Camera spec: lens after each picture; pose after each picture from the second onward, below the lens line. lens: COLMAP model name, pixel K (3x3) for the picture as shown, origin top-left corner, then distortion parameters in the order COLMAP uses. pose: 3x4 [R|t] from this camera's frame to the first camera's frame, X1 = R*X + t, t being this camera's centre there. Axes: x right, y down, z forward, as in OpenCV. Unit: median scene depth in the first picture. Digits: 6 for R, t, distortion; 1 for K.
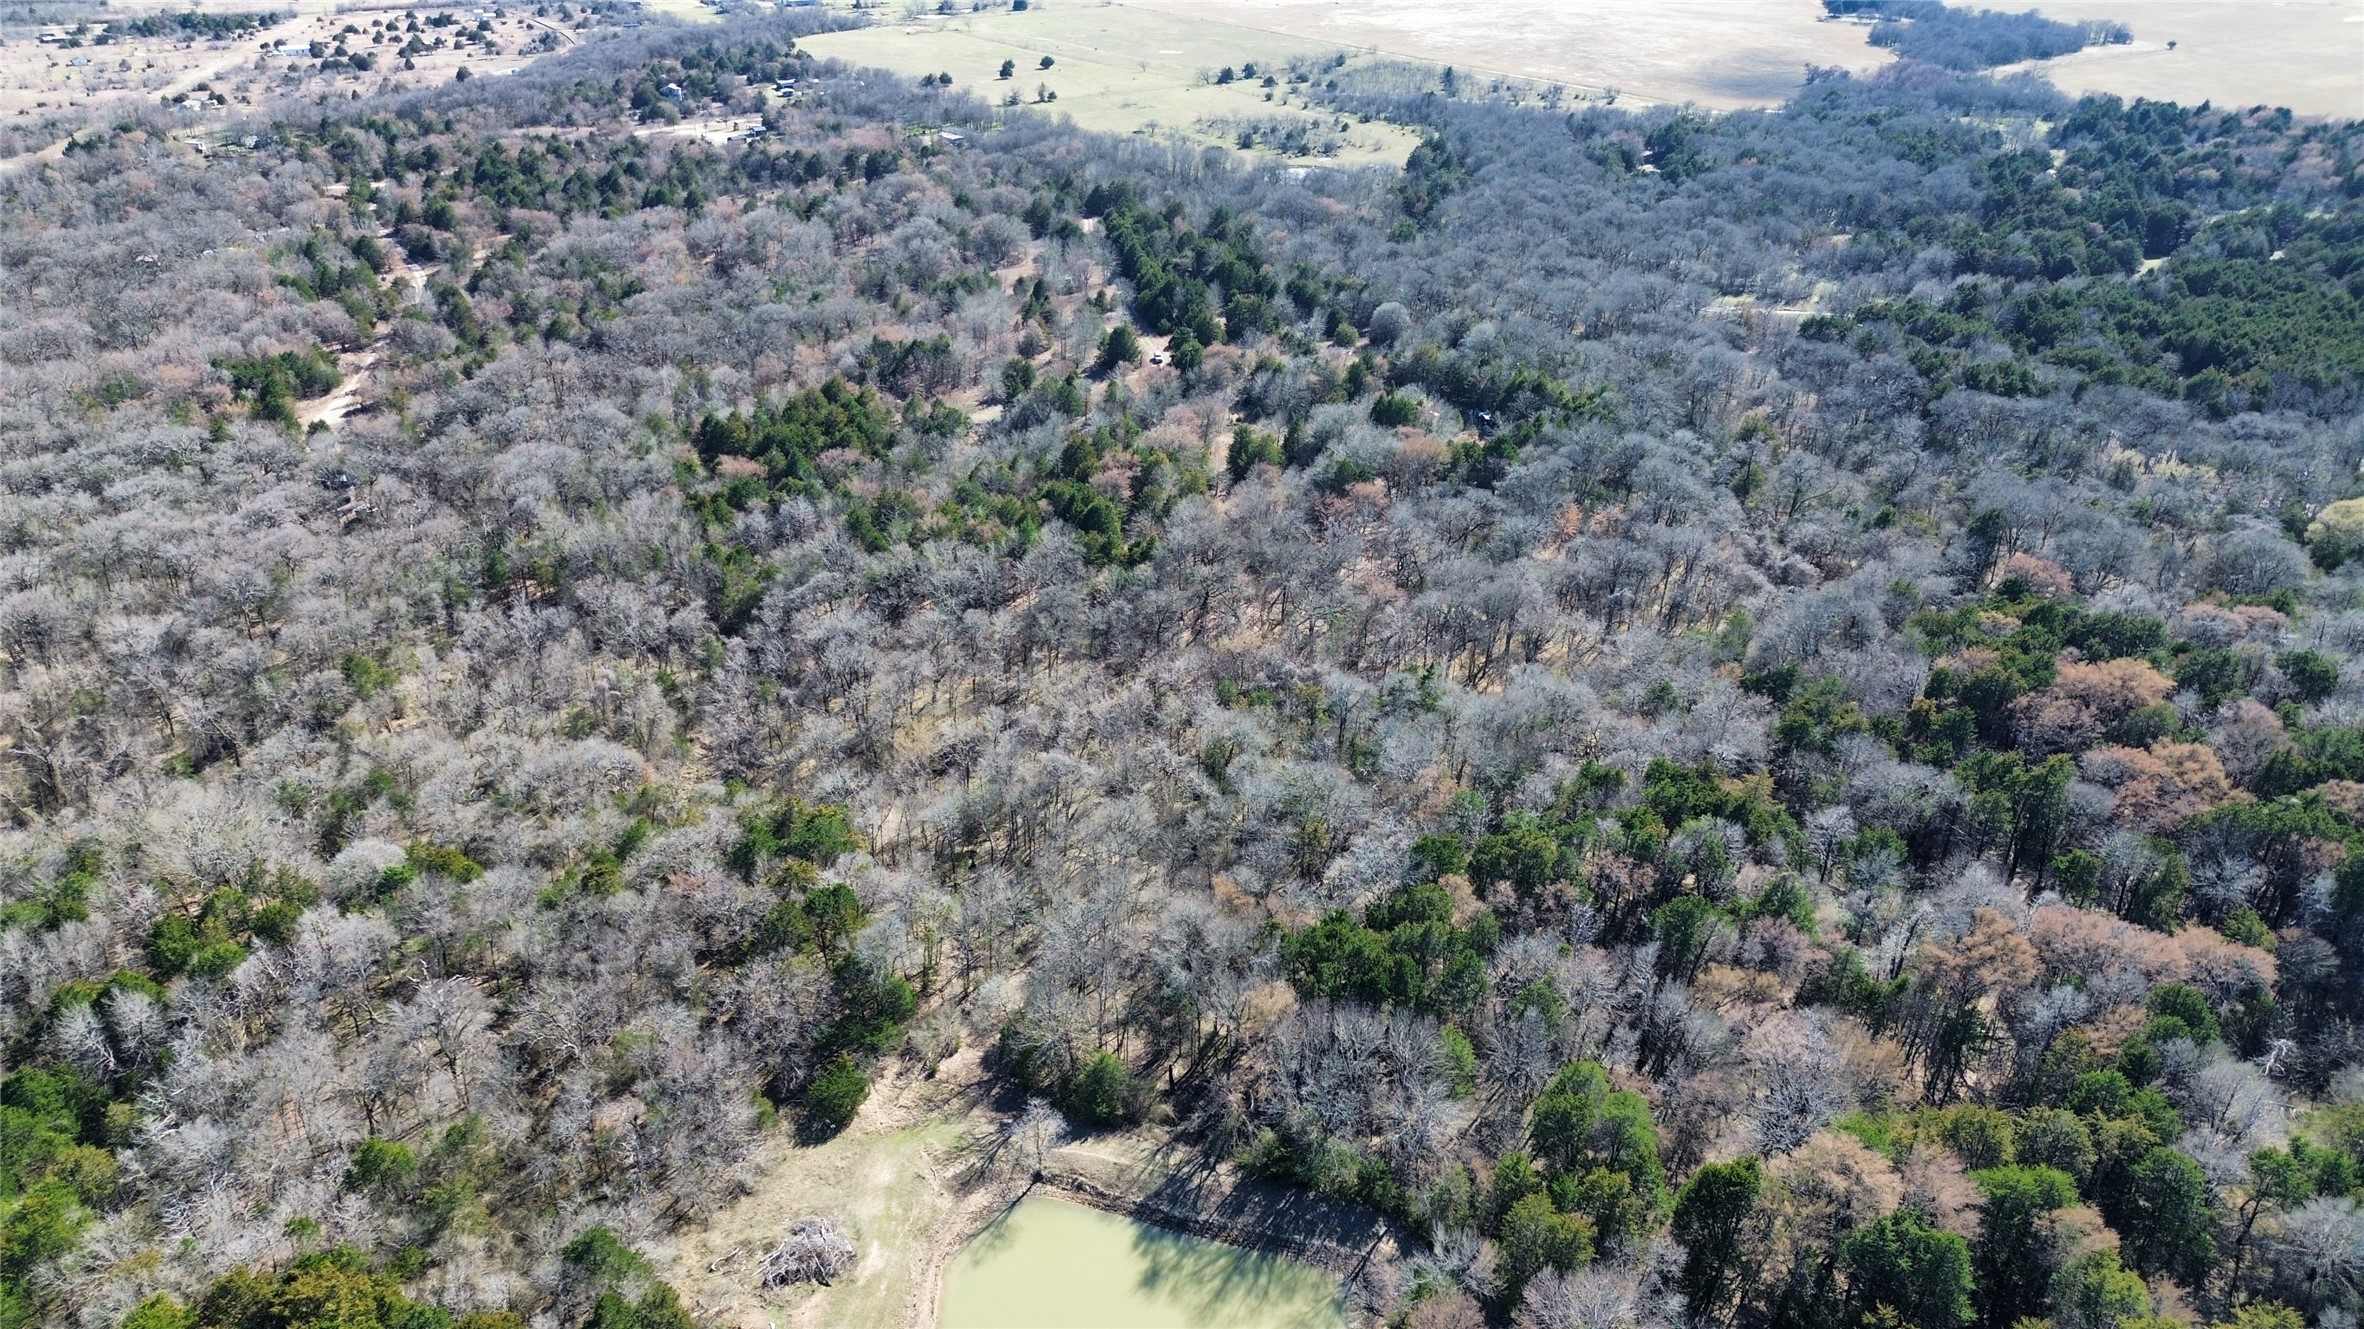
lens RADIAL K [[1683.3, 0, 1182.0], [0, 1683.3, 664.5], [0, 0, 1]] dist [0.057369, -0.037614]
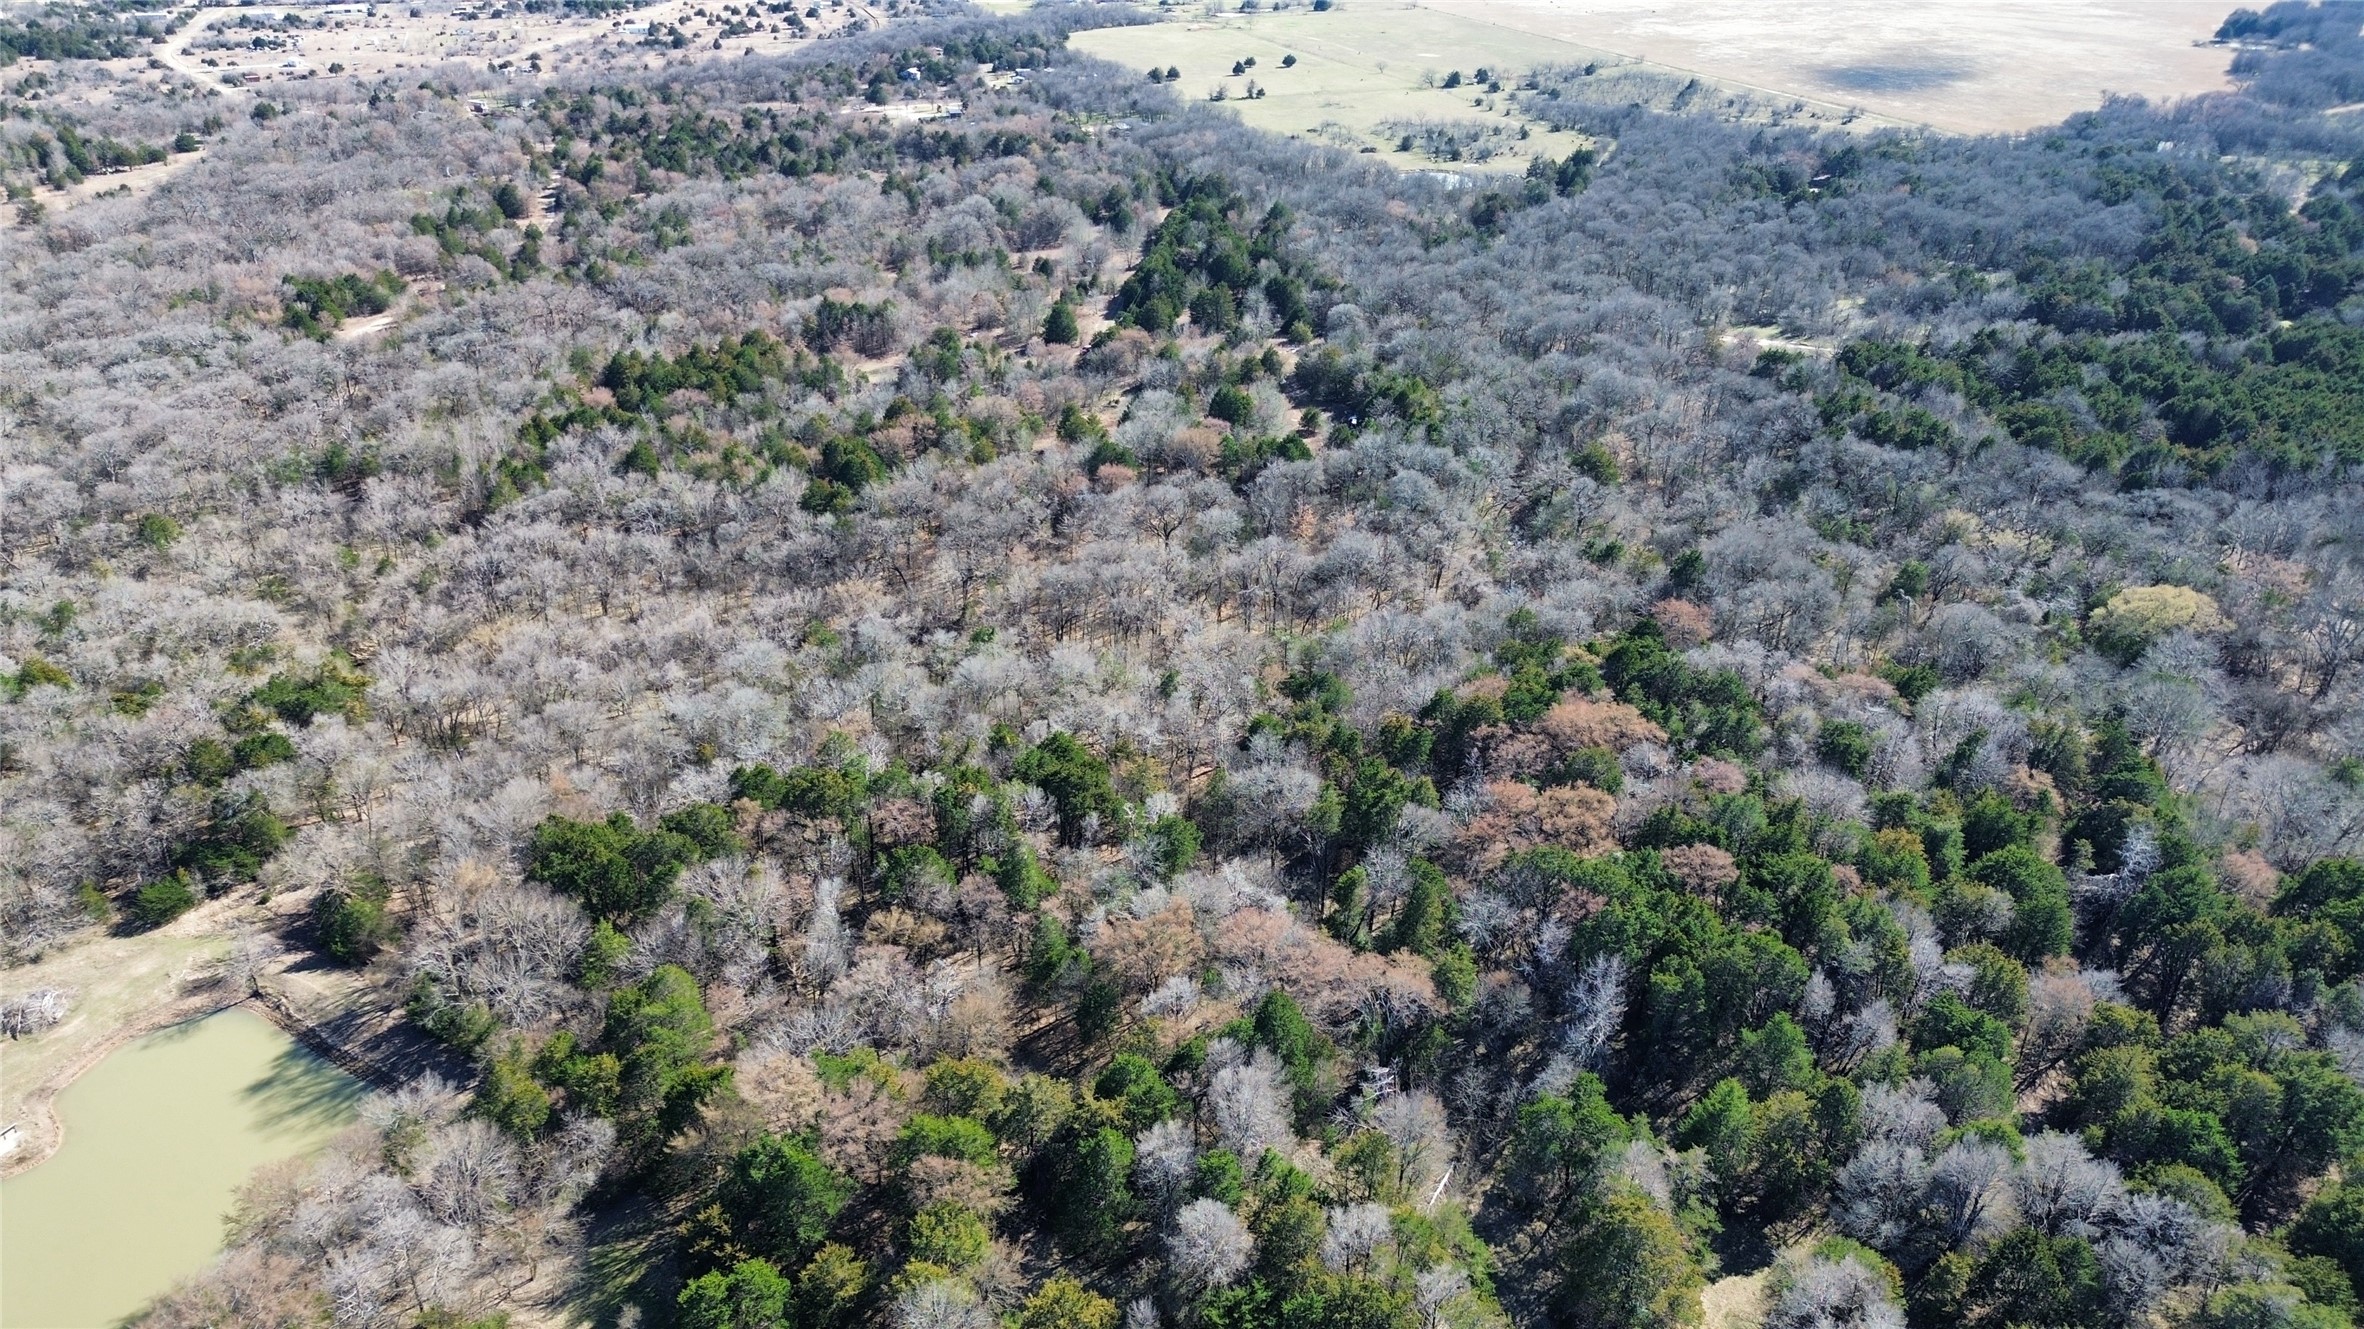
lens RADIAL K [[1683.3, 0, 1182.0], [0, 1683.3, 664.5], [0, 0, 1]] dist [0.057369, -0.037614]
pose [[0.961346, 0.123408, -0.246138, 0.284212], [-0.123908, 0.992202, 0.013520, -0.003928], [0.245887, 0.017501, 0.969141, 0.011669]]
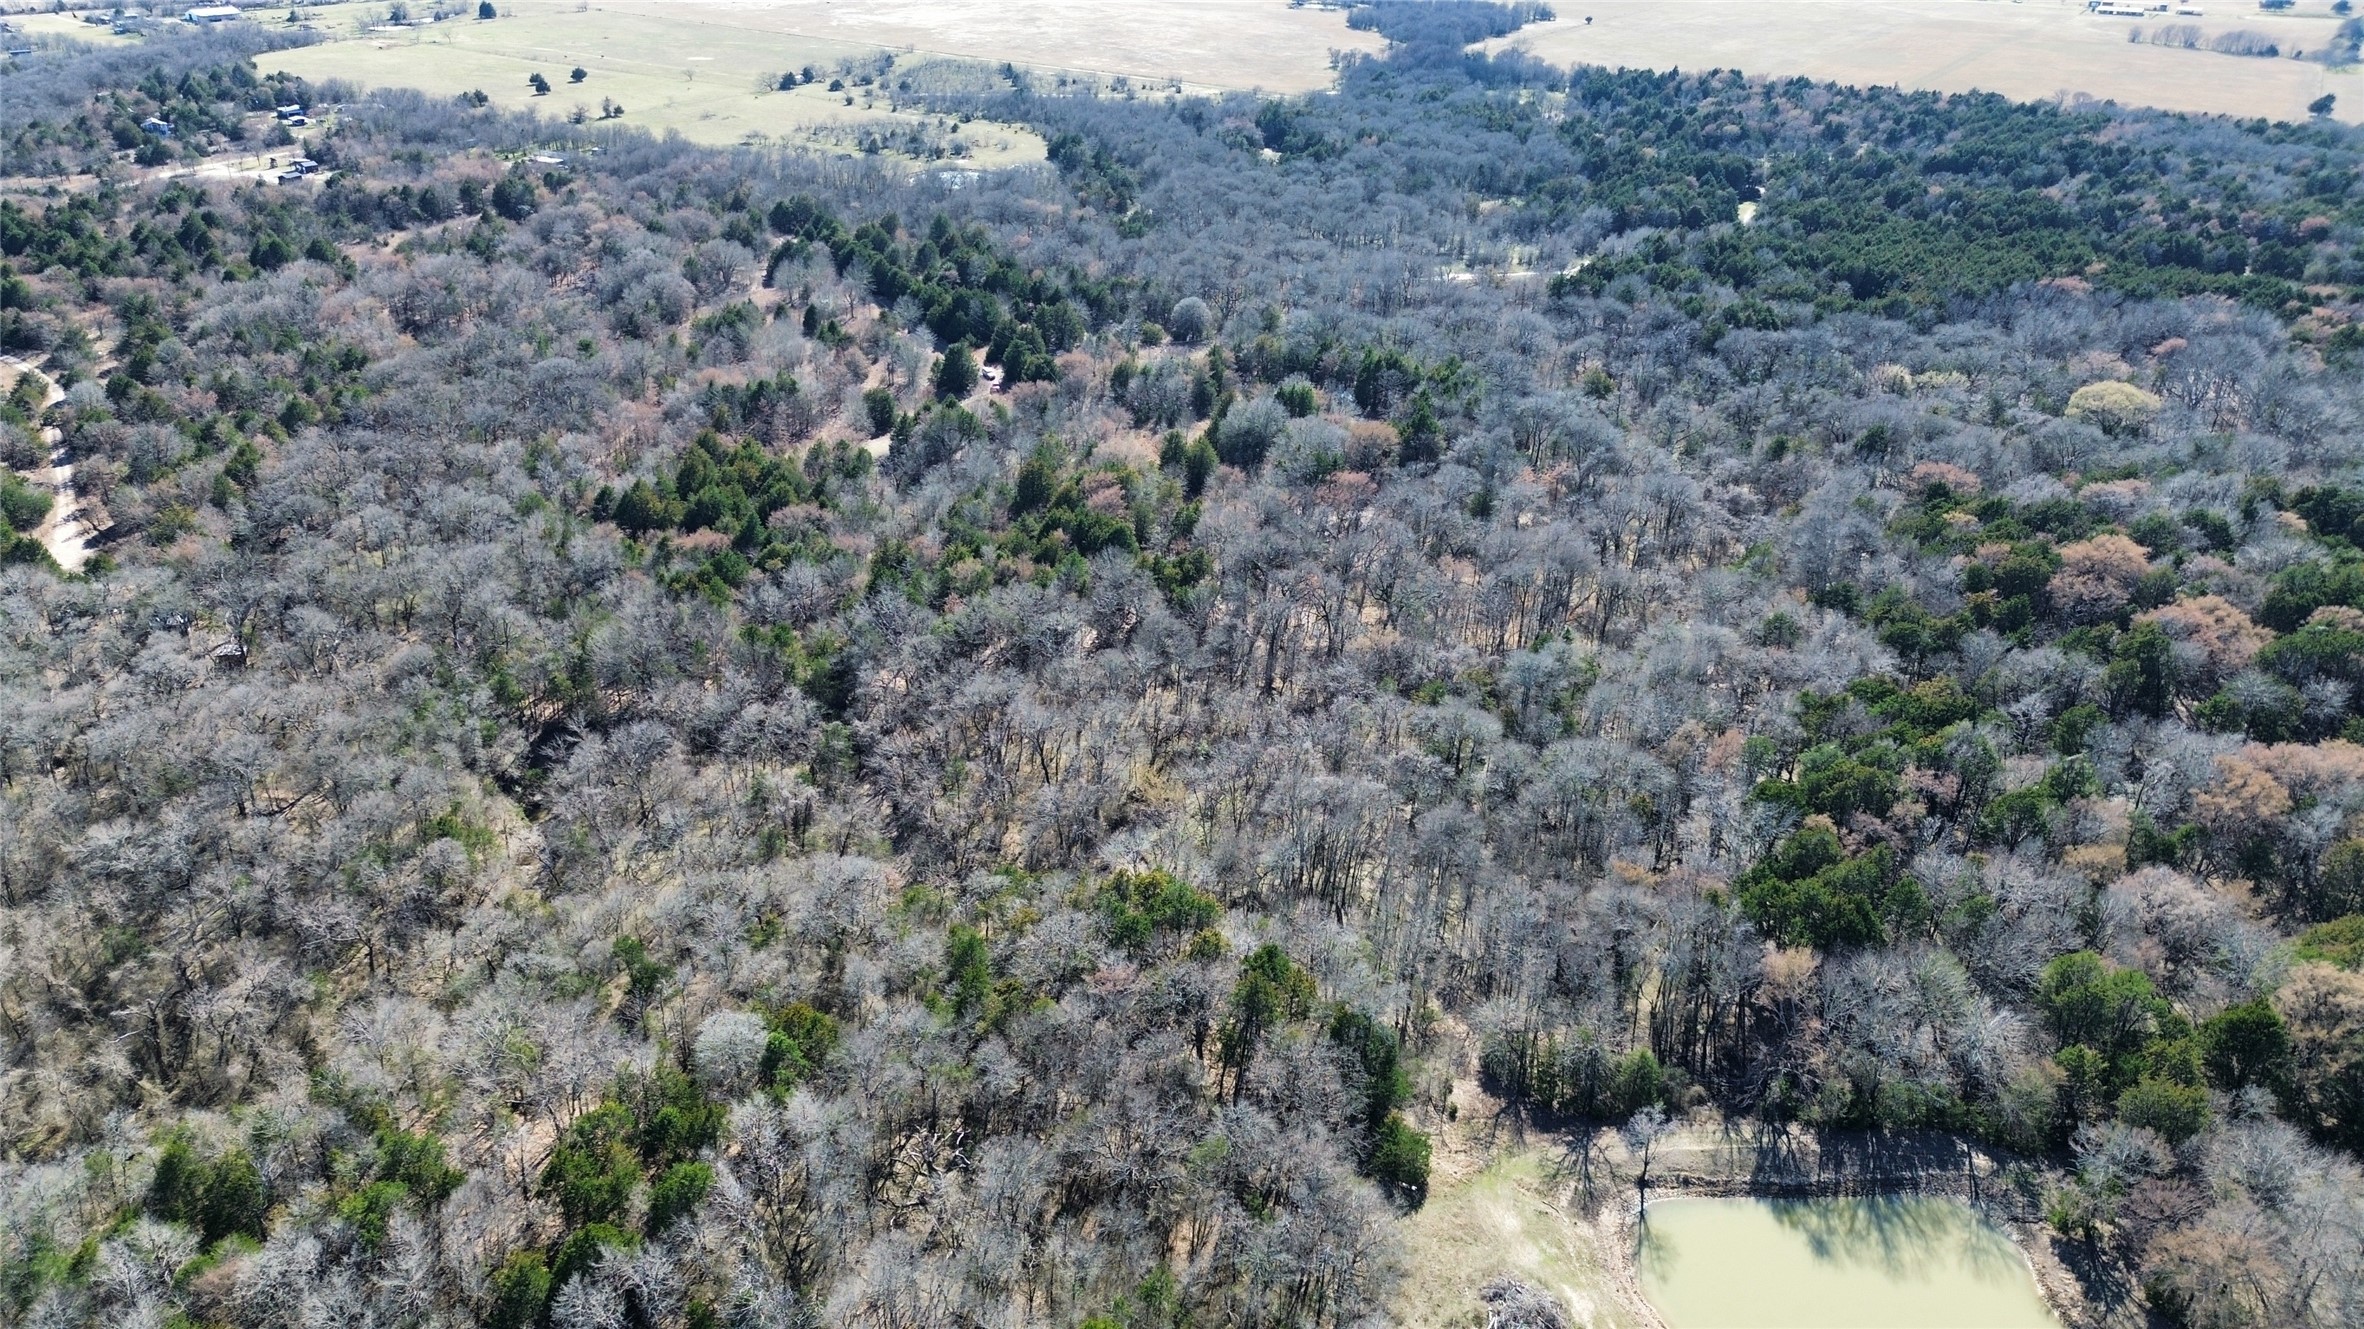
lens RADIAL K [[1683.3, 0, 1182.0], [0, 1683.3, 664.5], [0, 0, 1]] dist [0.057369, -0.037614]
pose [[0.933923, -0.158023, 0.320651, -0.224133], [0.157286, 0.987145, 0.028377, -0.025275], [-0.321014, 0.023932, 0.946772, 0.049636]]
